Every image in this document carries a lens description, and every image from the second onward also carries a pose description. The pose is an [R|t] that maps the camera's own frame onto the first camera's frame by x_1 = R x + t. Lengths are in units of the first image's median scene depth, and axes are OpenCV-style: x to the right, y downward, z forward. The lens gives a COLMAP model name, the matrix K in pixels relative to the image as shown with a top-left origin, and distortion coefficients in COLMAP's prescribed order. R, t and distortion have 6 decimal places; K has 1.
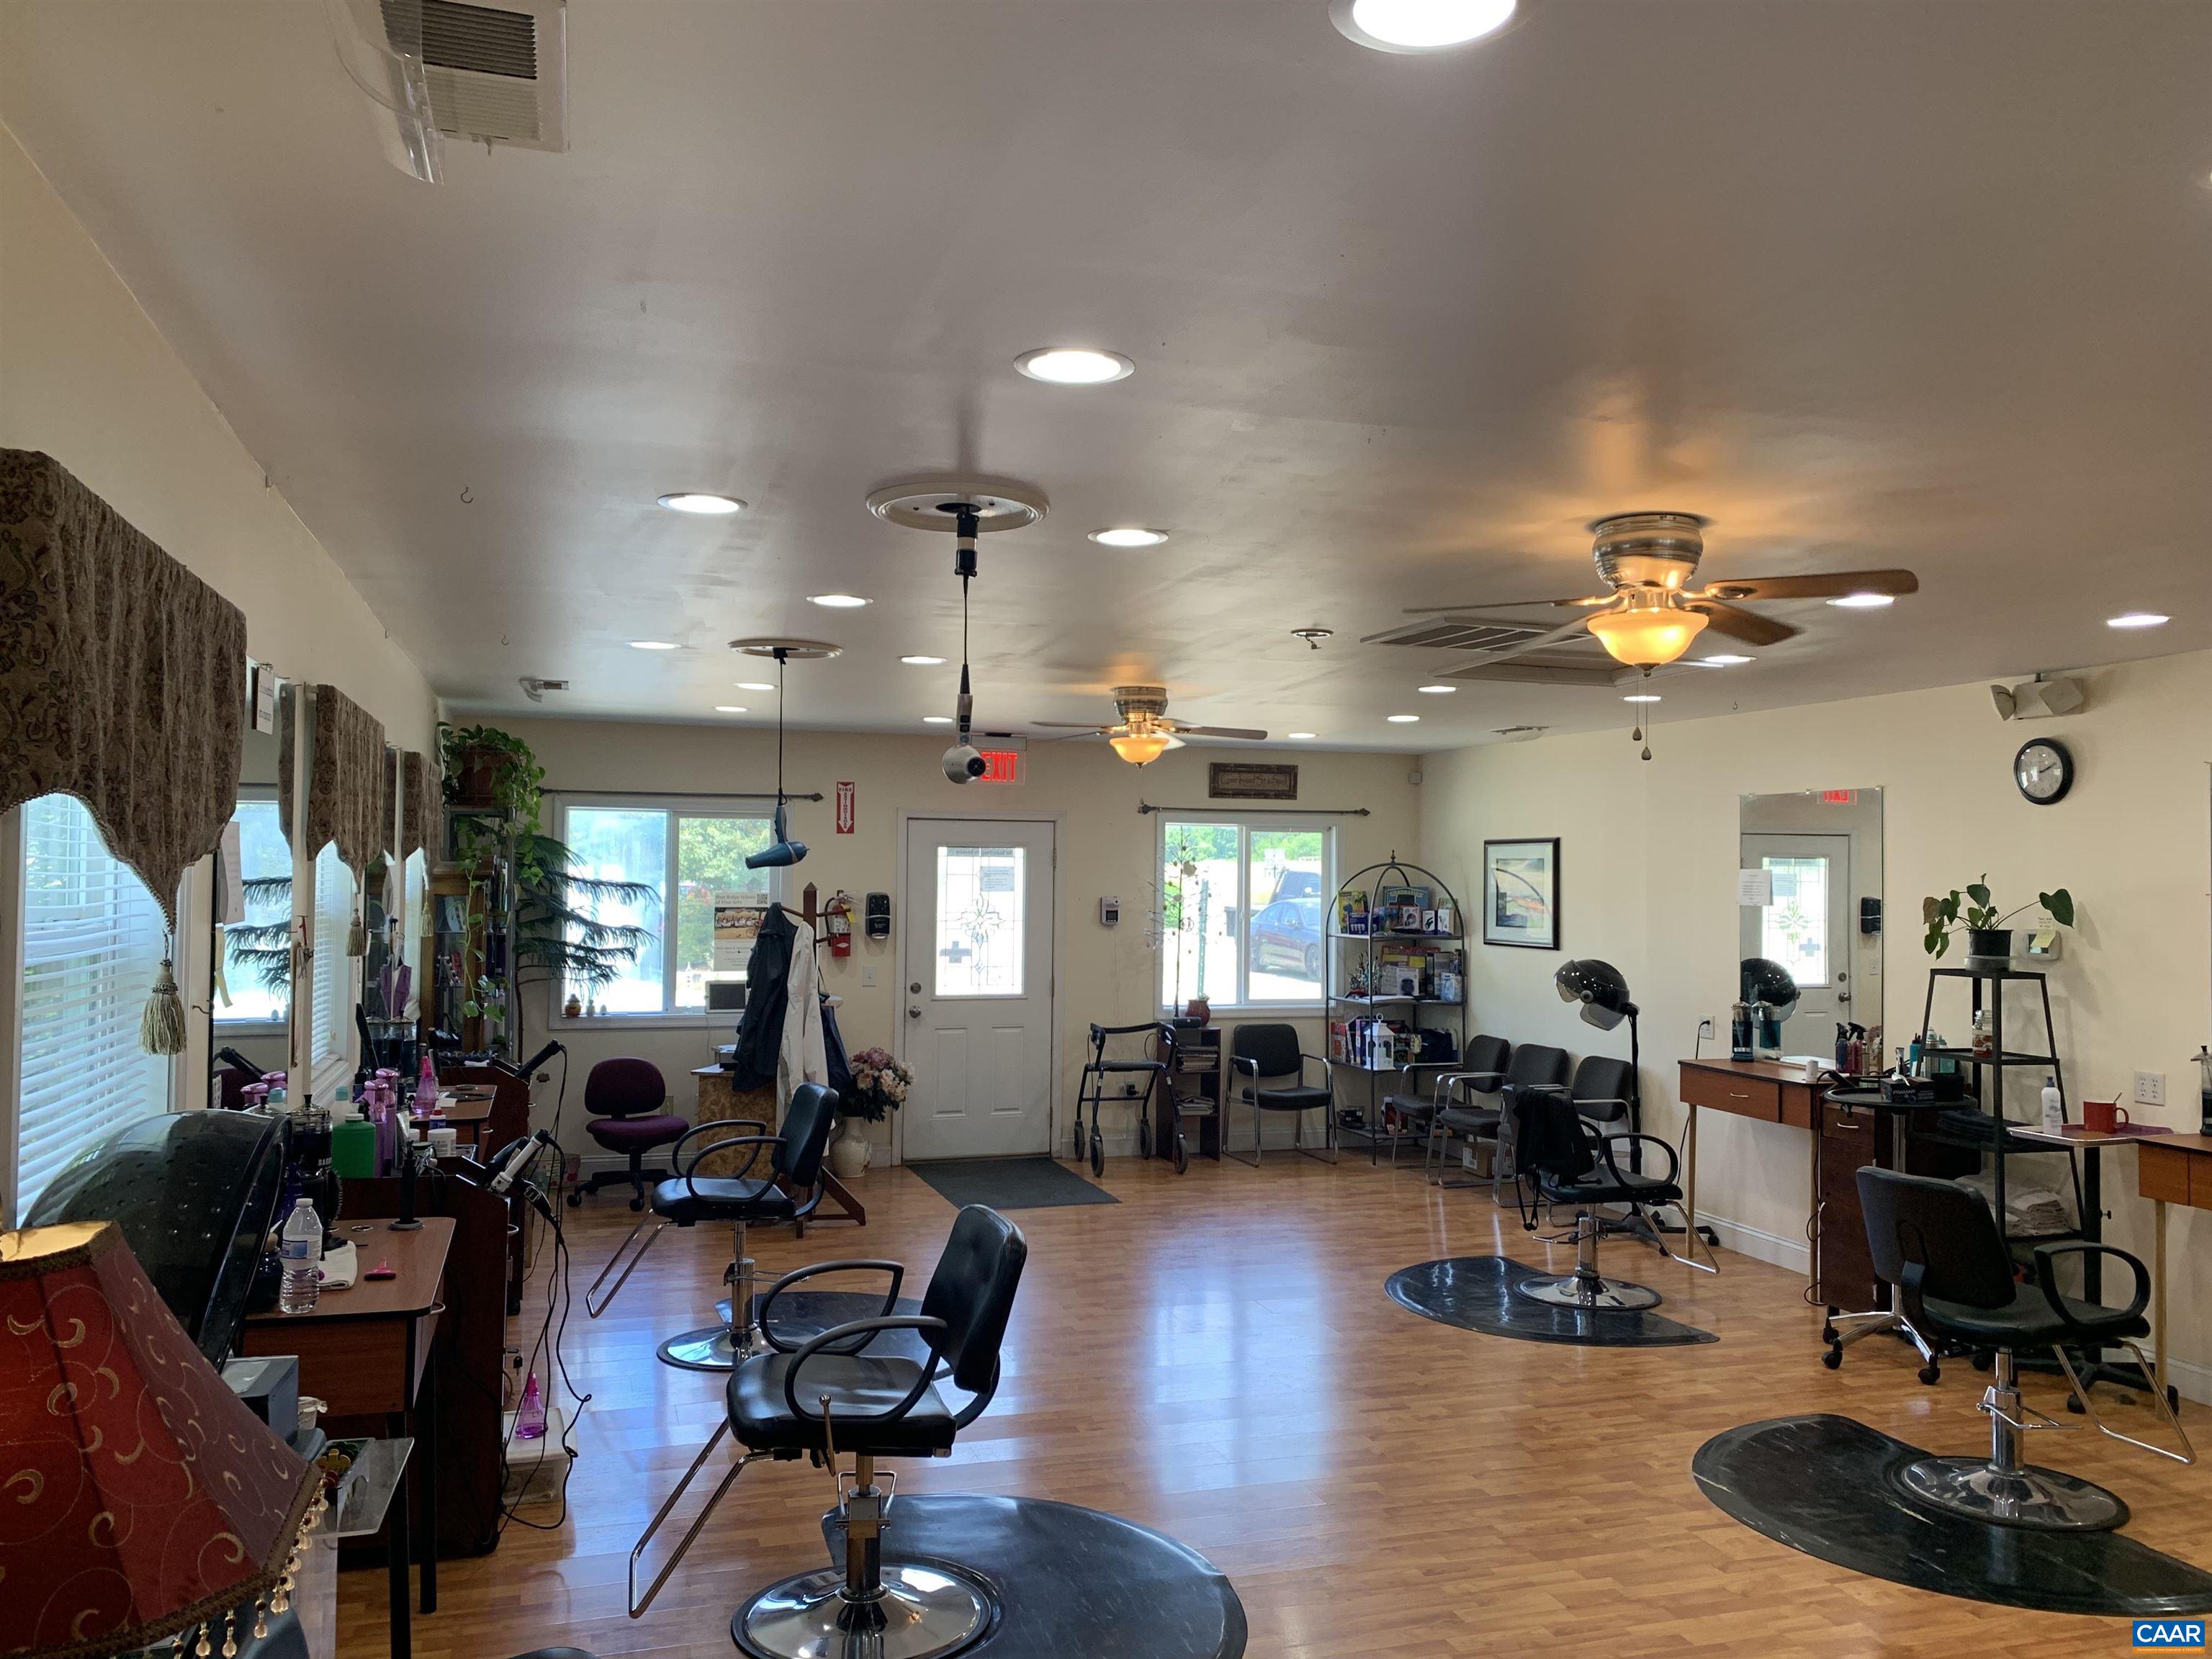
lens RADIAL K [[1687.9, 0, 1103.5], [0, 1687.9, 811.9], [0, 0, 1]] dist [0.085203, -0.116147]
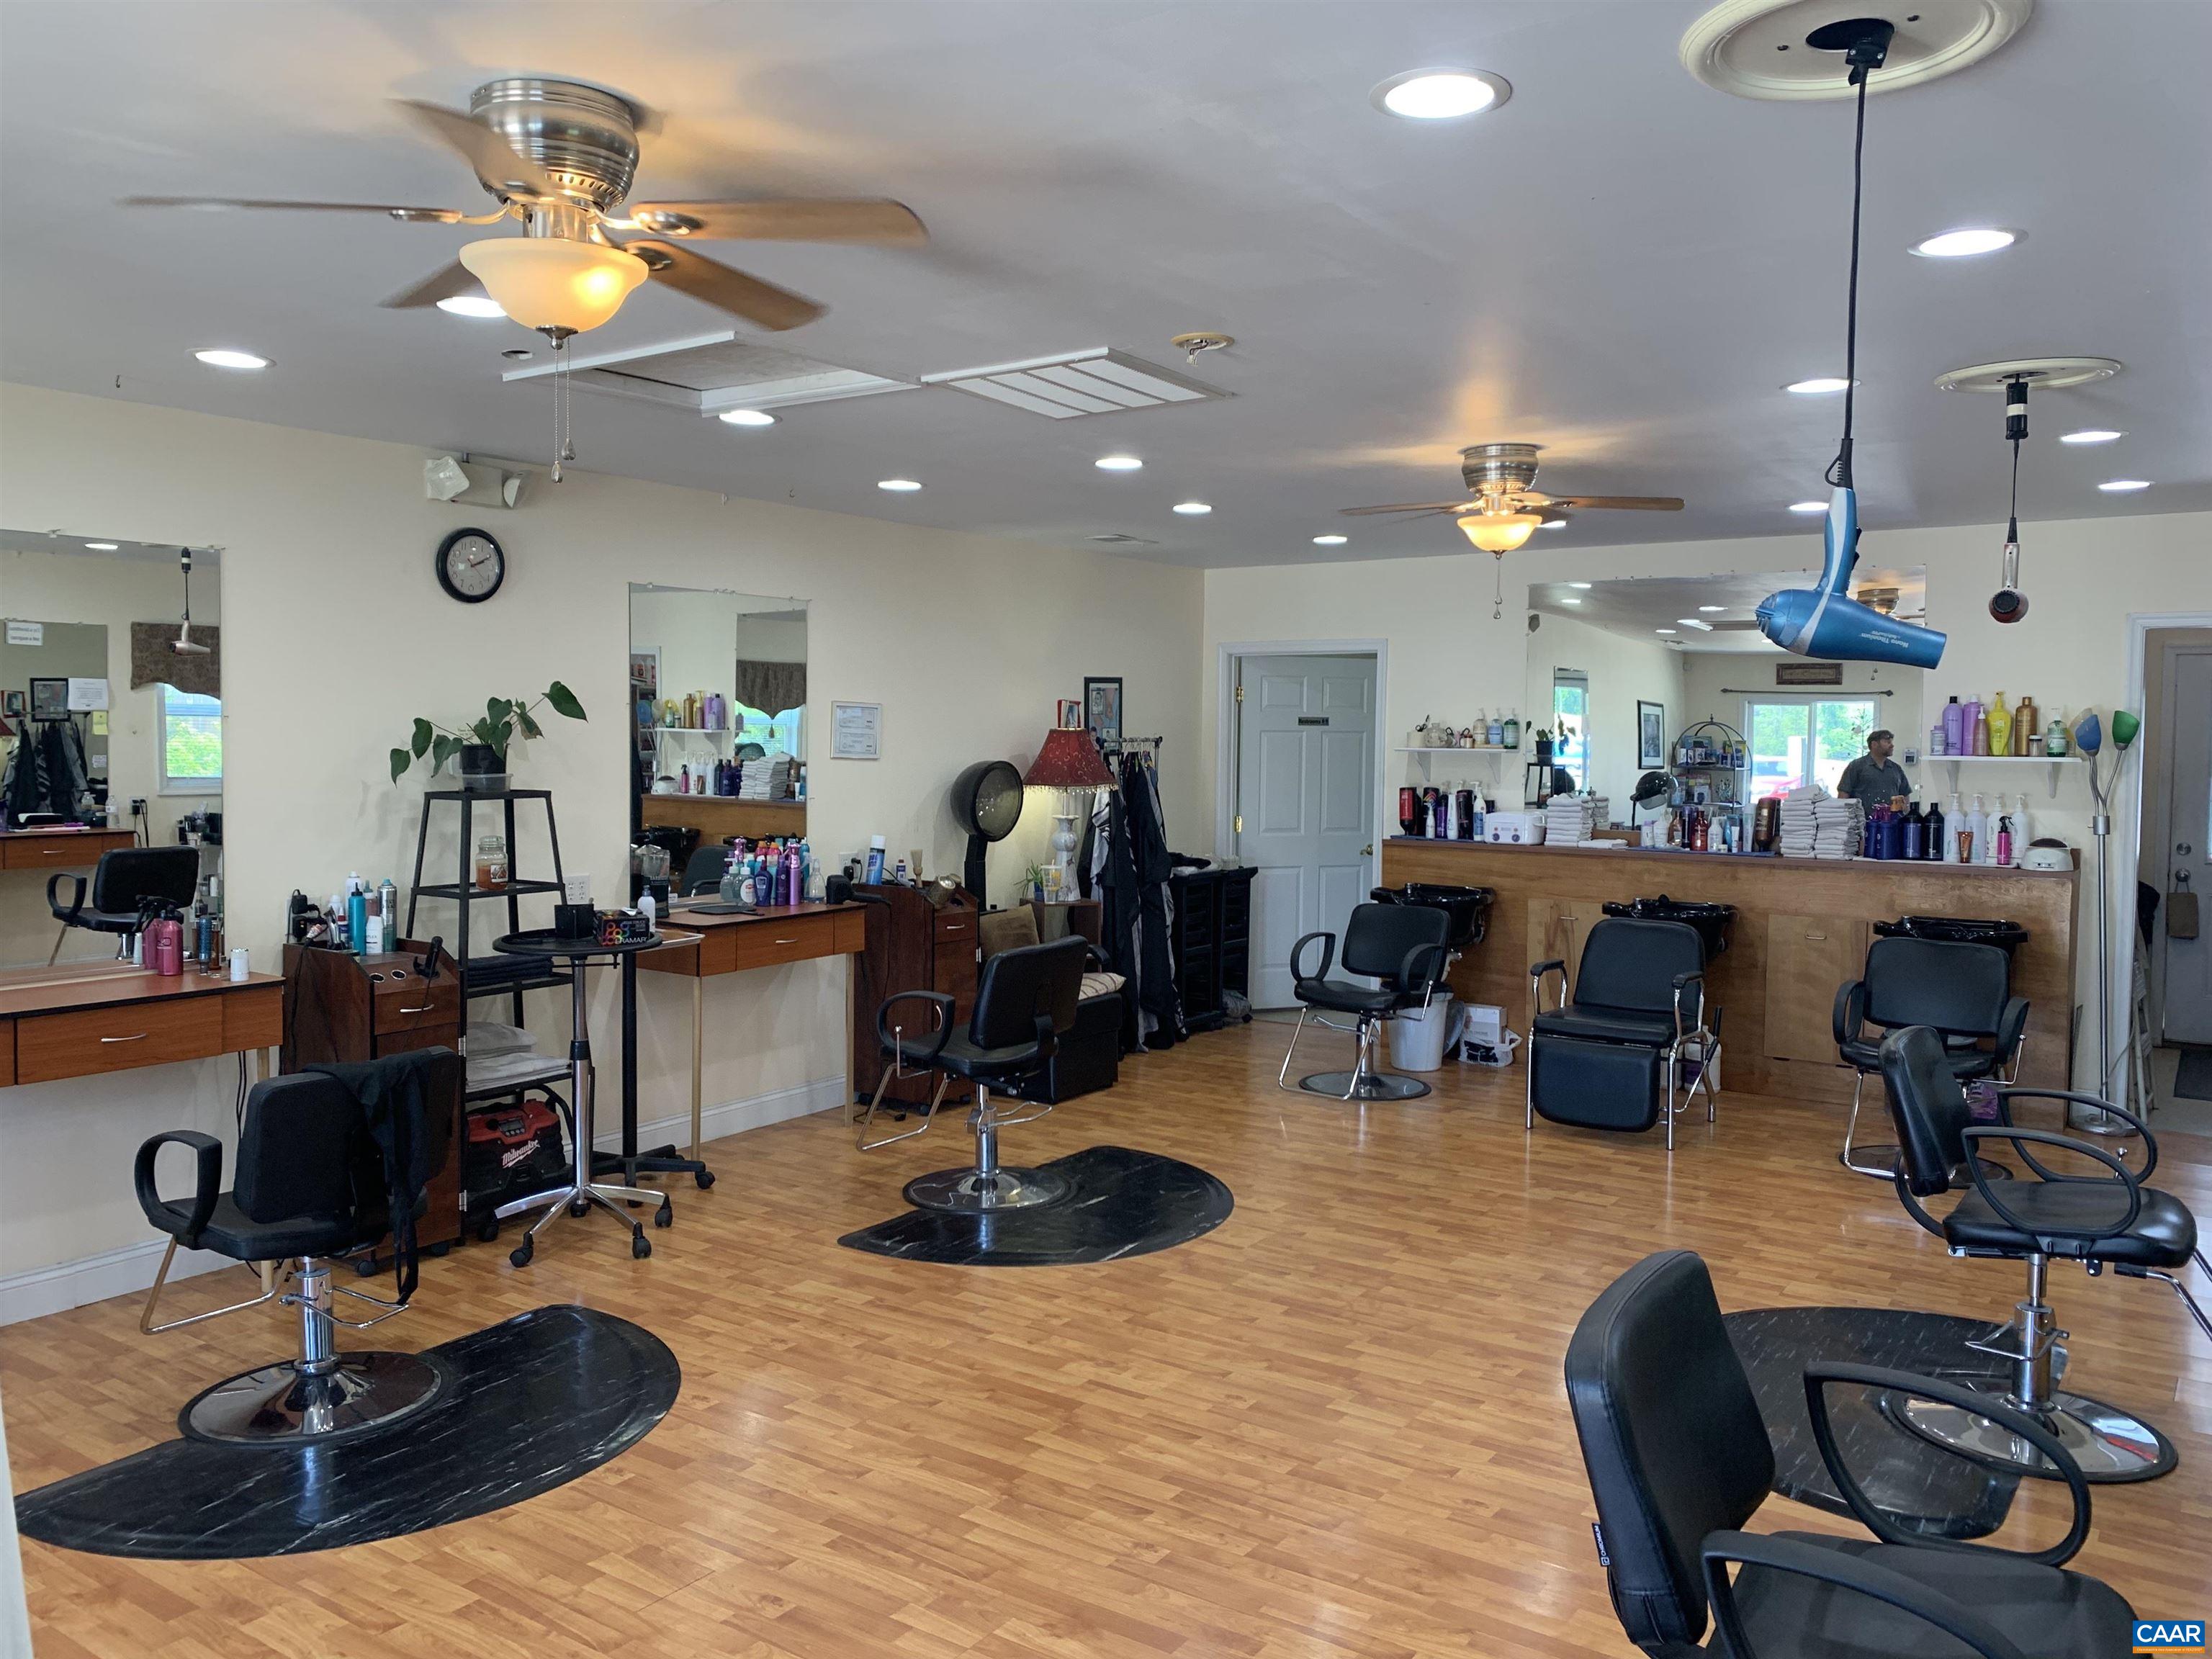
lens RADIAL K [[1697.9, 0, 1104.6], [0, 1697.9, 795.0], [0, 0, 1]] dist [0.023140, -0.012474]
pose [[-0.610004, -0.043506, 0.791203, -0.421940], [-0.036331, 0.998977, 0.026921, 0.071362], [-0.791565, -0.012323, -0.610961, 1.503033]]
